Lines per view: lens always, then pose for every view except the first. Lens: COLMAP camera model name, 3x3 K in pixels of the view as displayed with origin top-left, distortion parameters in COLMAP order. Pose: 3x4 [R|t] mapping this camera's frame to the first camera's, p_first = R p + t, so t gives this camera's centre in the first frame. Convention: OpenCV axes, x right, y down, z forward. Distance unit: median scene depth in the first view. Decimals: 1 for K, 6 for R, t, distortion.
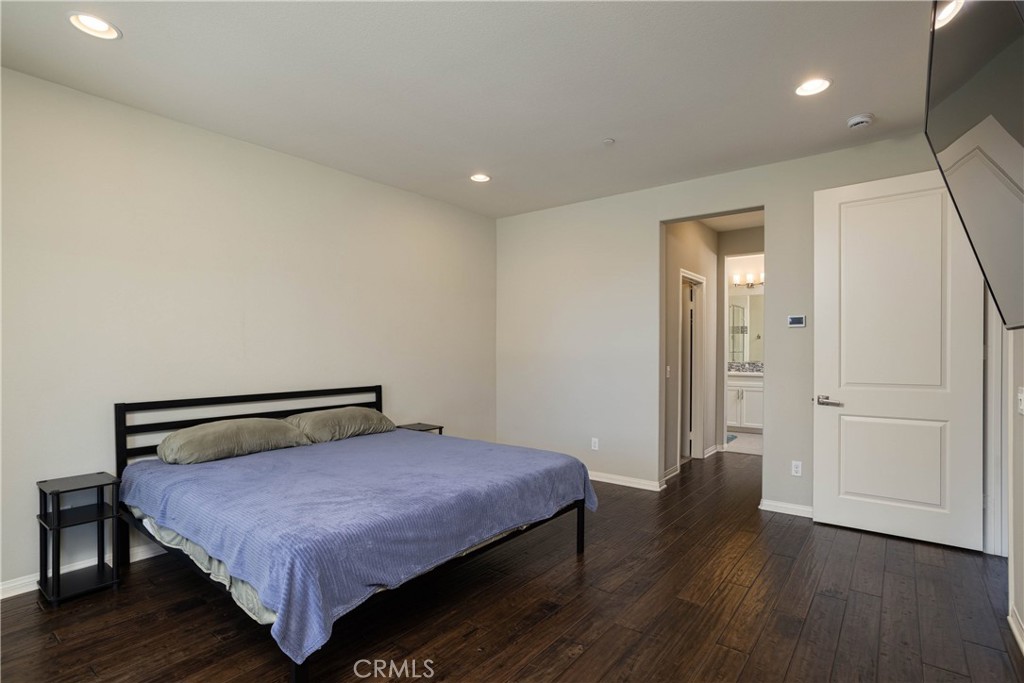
lens RADIAL K [[505.1, 0, 506.3], [0, 505.1, 348.3], [0, 0, 1]] dist [-0.022637, 0.010036]
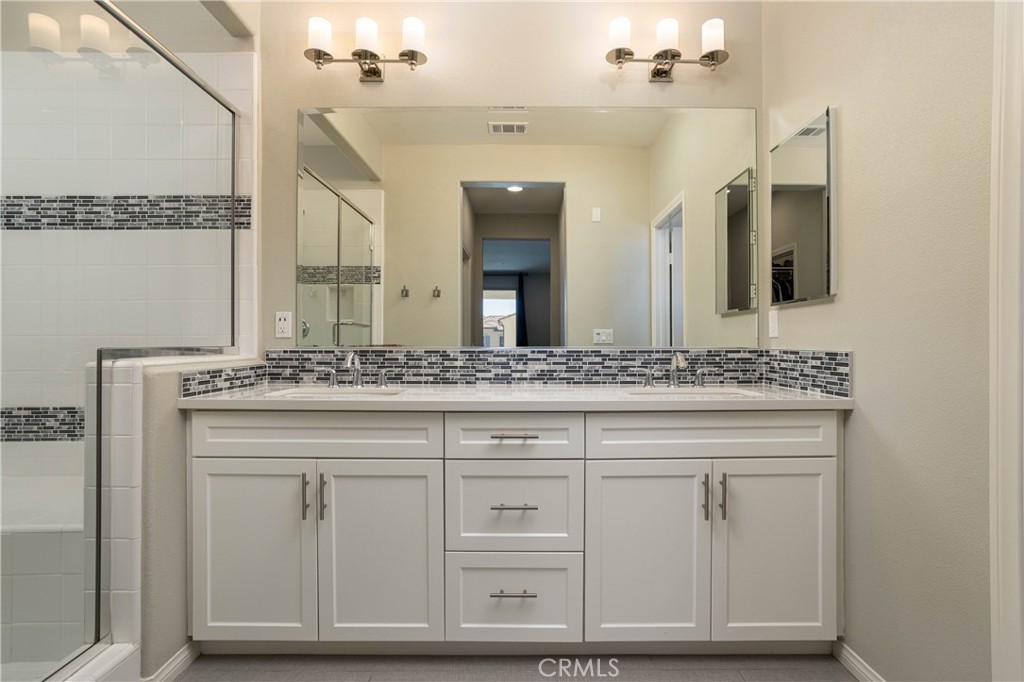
lens RADIAL K [[505.1, 0, 515.8], [0, 505.1, 345.7], [0, 0, 1]] dist [-0.022637, 0.010036]
pose [[0.786840, -0.001511, 0.617155, 0.314862], [0.001682, 0.999999, 0.000304, 0.021893], [-0.617155, 0.000798, 0.786841, 0.610865]]
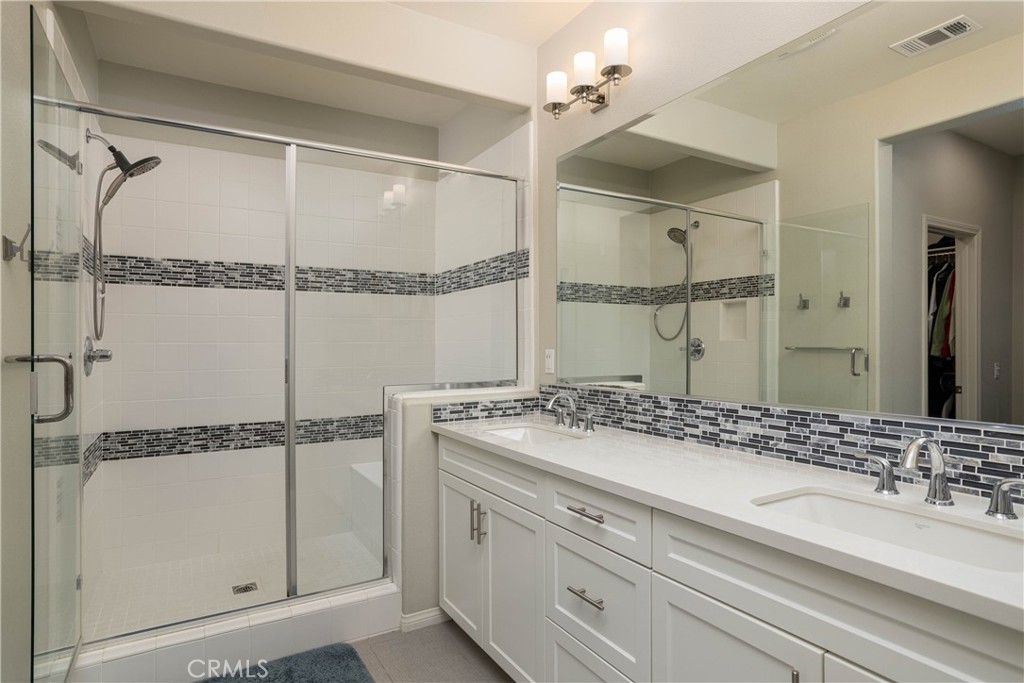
lens RADIAL K [[567.5, 0, 513.6], [0, 567.5, 343.0], [0, 0, 1]] dist [-0.003208, 0.006040]
pose [[0.935395, -0.005694, -0.353559, 0.455611], [0.003527, 0.999971, -0.006771, 0.005025], [0.353588, 0.005087, 0.935388, 0.586618]]
